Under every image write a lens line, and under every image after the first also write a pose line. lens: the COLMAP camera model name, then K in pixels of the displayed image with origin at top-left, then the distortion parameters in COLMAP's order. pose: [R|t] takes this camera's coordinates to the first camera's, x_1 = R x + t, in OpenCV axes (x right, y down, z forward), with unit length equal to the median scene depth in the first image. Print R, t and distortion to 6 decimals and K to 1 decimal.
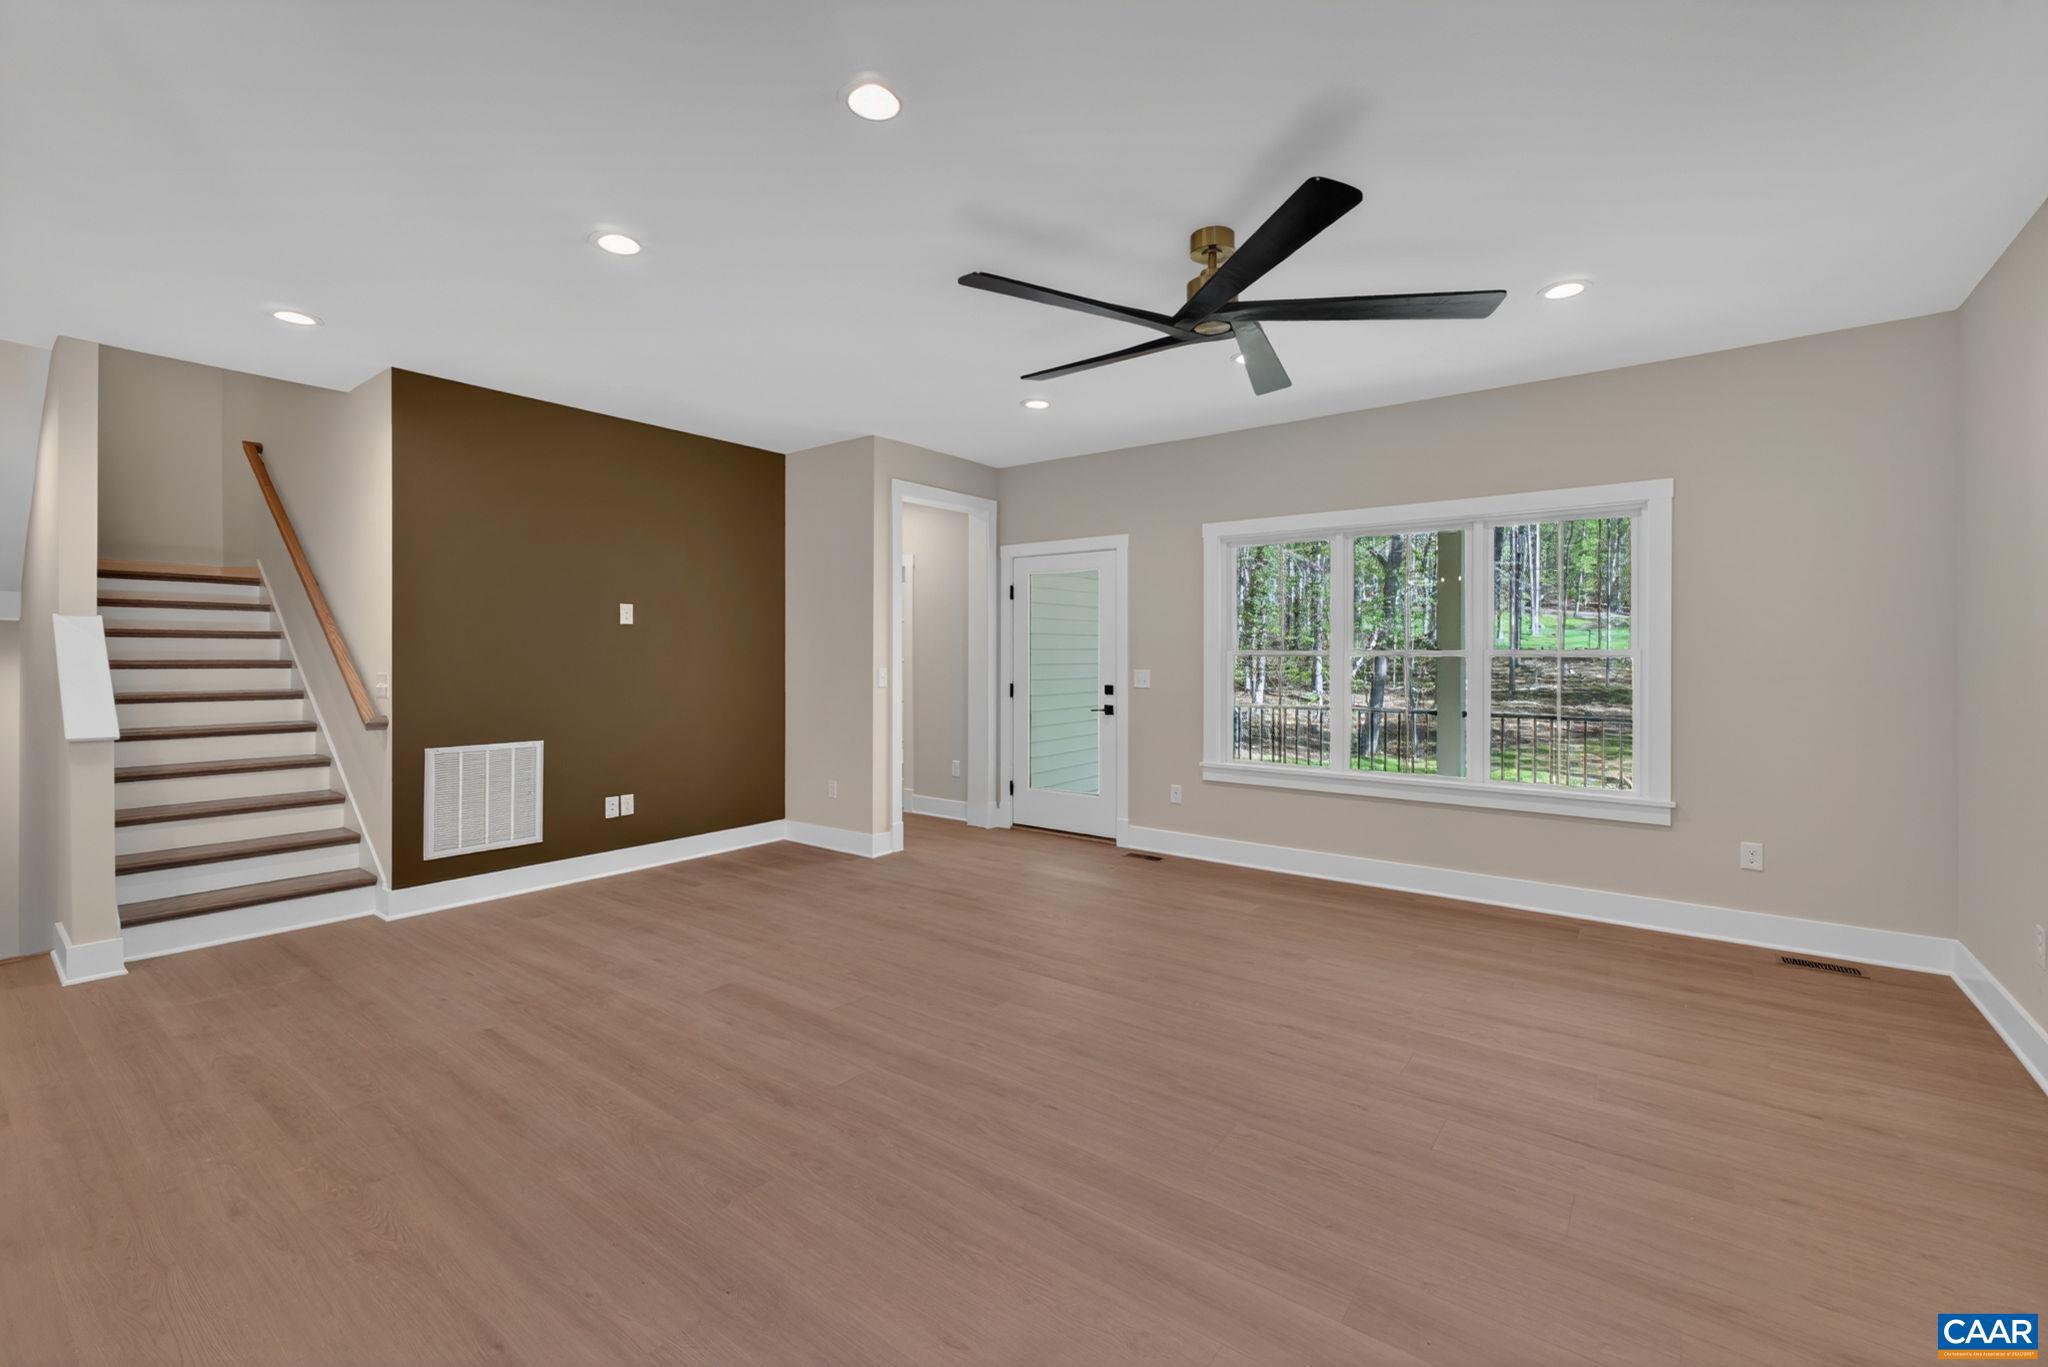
lens RADIAL K [[872.7, 0, 1001.2], [0, 872.7, 648.6], [0, 0, 1]] dist [0.002912, -0.001809]
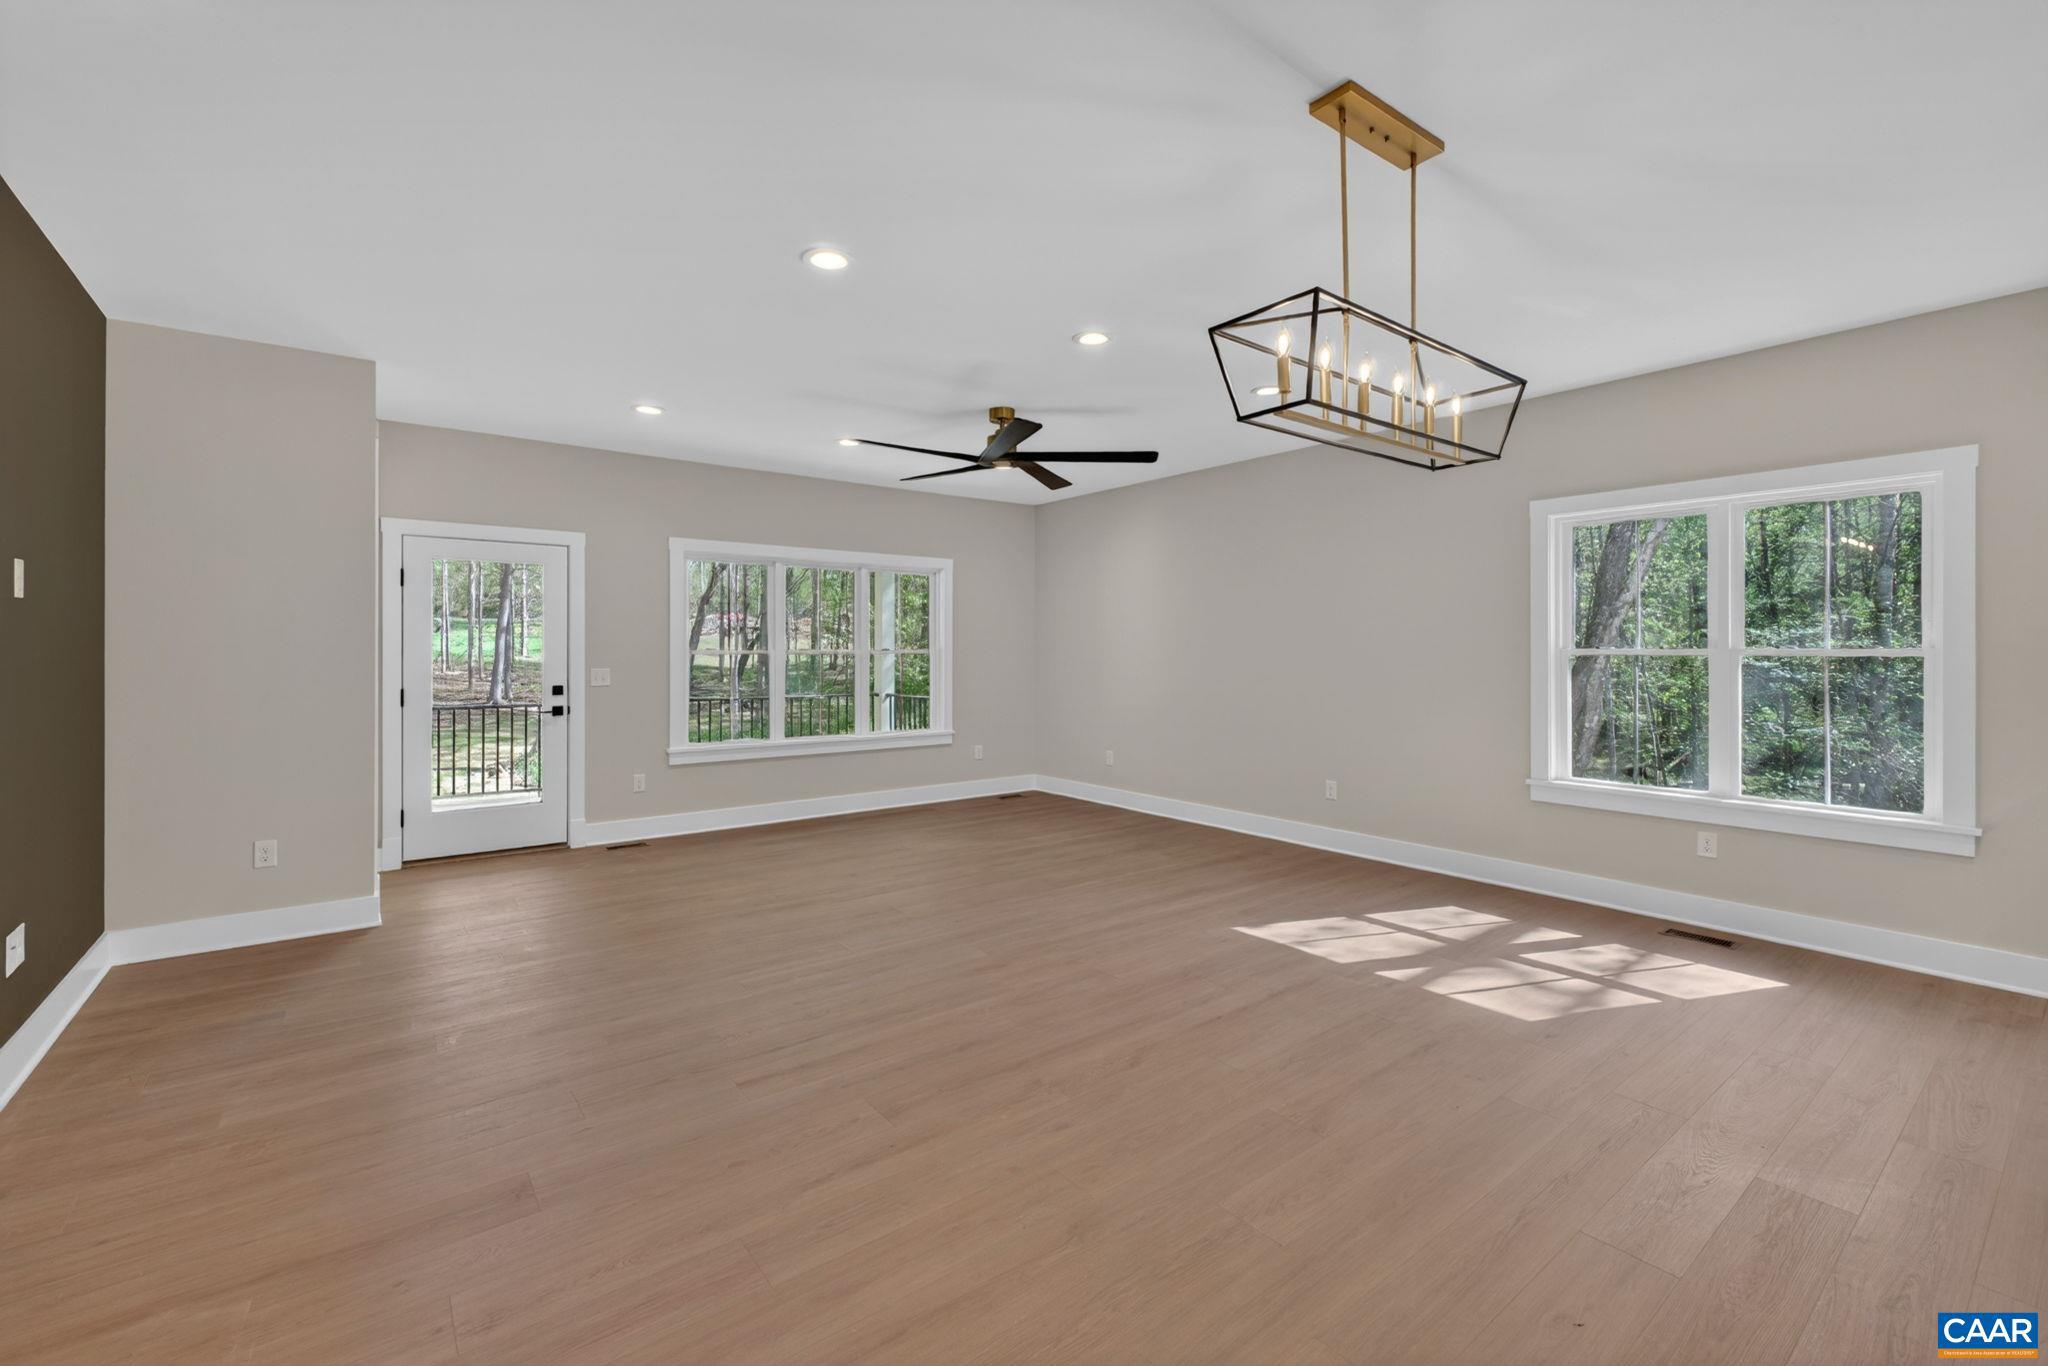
lens RADIAL K [[872.7, 0, 1031.4], [0, 872.7, 655.7], [0, 0, 1]] dist [0.002912, -0.001809]
pose [[0.244838, -0.004992, 0.969551, -0.745930], [-0.006647, 0.999955, 0.006828, -0.001057], [-0.969541, -0.008116, 0.244794, 0.276746]]
